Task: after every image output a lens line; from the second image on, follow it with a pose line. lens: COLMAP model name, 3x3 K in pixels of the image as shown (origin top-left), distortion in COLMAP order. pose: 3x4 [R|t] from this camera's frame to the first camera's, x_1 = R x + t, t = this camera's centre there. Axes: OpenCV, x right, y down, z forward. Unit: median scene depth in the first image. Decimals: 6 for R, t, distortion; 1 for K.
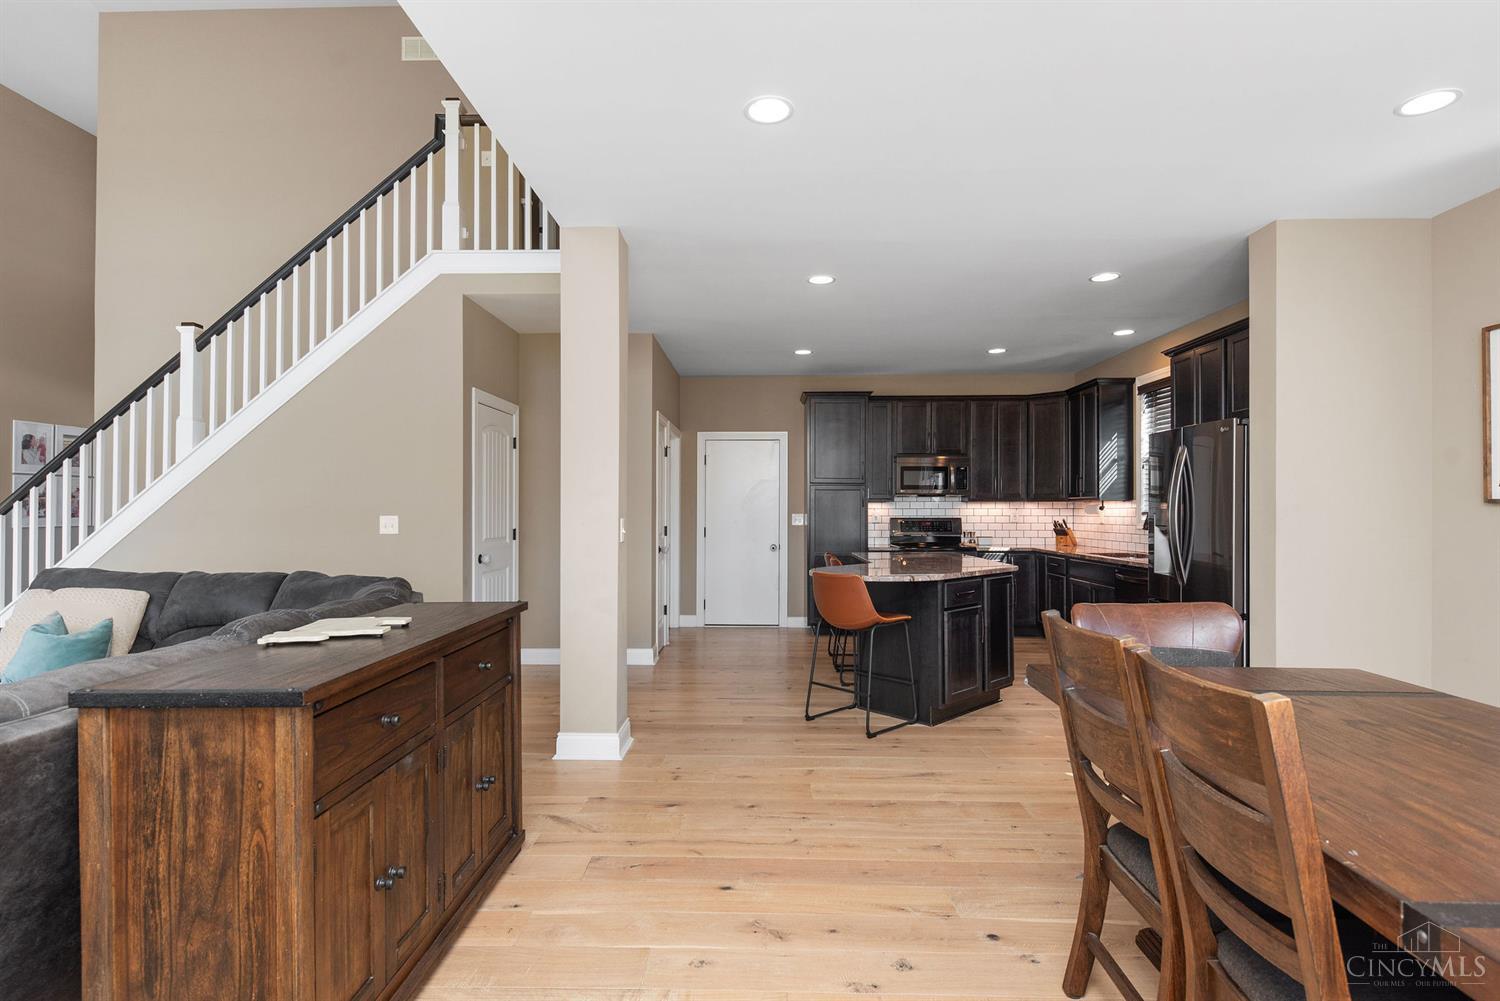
lens RADIAL K [[751.3, 0, 745.8], [0, 751.3, 509.8], [0, 0, 1]] dist [0.010072, -0.000484]
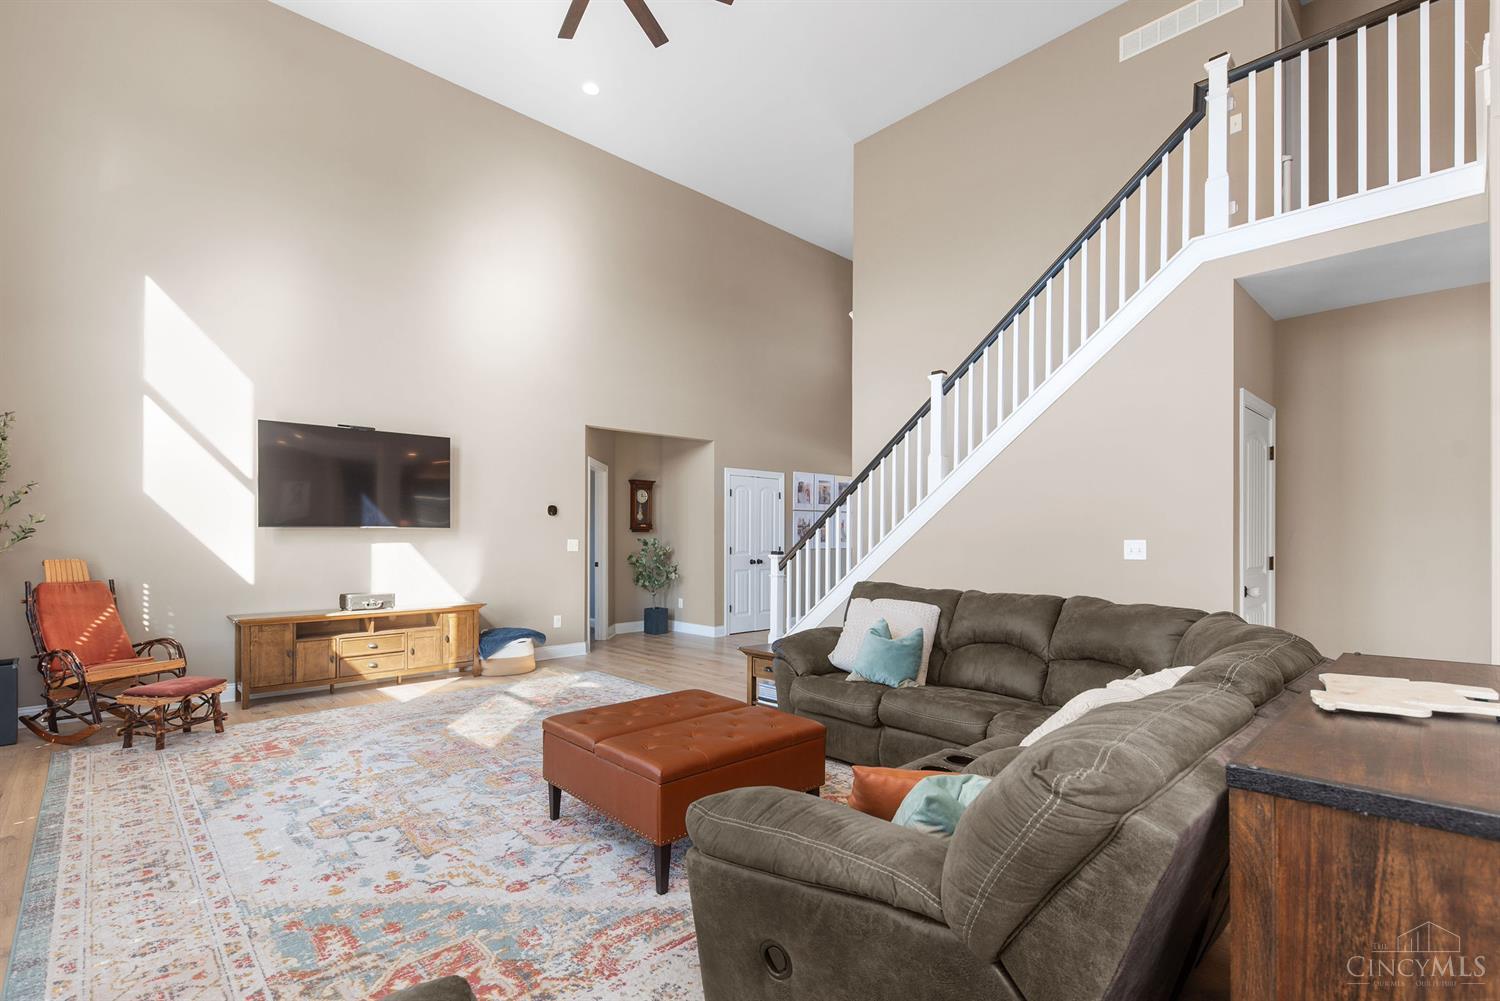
lens RADIAL K [[680.8, 0, 731.2], [0, 680.8, 541.1], [0, 0, 1]] dist [0.017344, -0.014229]
pose [[0.699383, 0.001904, -0.714744, -0.186870], [0.000420, 0.999995, 0.003075, 0.005496], [0.714747, -0.002451, 0.699379, 0.047366]]
